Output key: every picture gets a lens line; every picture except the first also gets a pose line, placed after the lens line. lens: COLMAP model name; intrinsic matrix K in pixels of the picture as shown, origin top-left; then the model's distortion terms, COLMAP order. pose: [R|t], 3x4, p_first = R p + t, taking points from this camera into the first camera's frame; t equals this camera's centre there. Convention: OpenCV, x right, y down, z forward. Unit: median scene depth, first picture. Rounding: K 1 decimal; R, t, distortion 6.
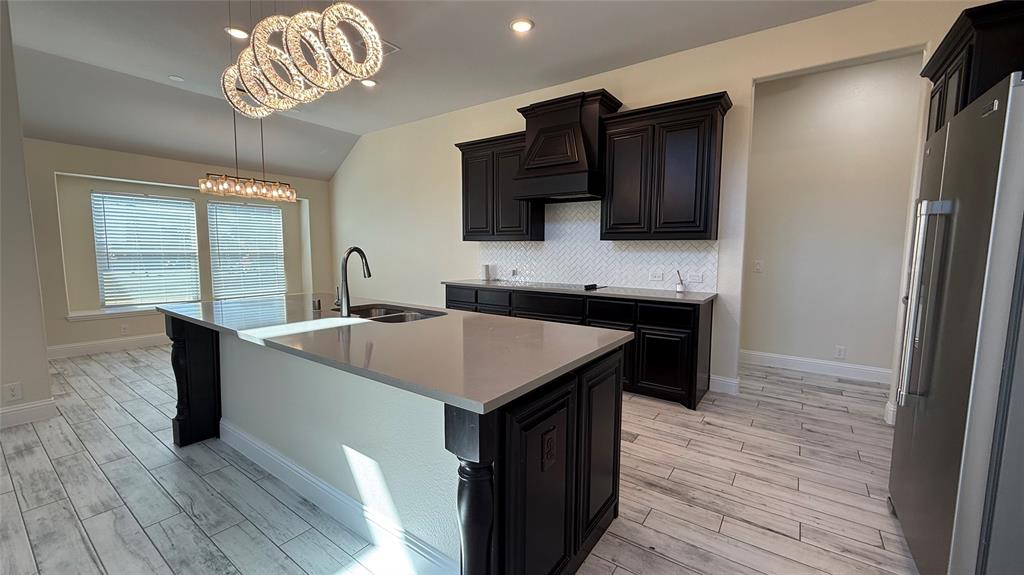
lens RADIAL K [[411.8, 0, 514.4], [0, 411.8, 290.3], [0, 0, 1]] dist [0.018319, -0.000040]
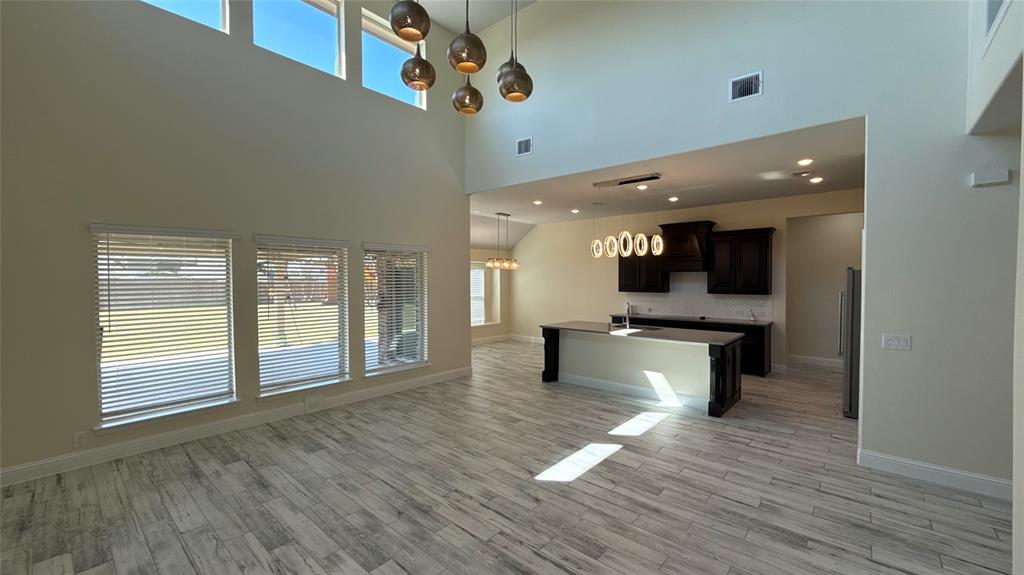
lens RADIAL K [[411.8, 0, 518.4], [0, 411.8, 288.8], [0, 0, 1]] dist [0.018319, -0.000040]
pose [[0.996715, -0.005240, -0.080820, -0.546469], [-0.001348, 0.996694, -0.081241, 0.016154], [0.080979, 0.081083, 0.993412, -1.054823]]
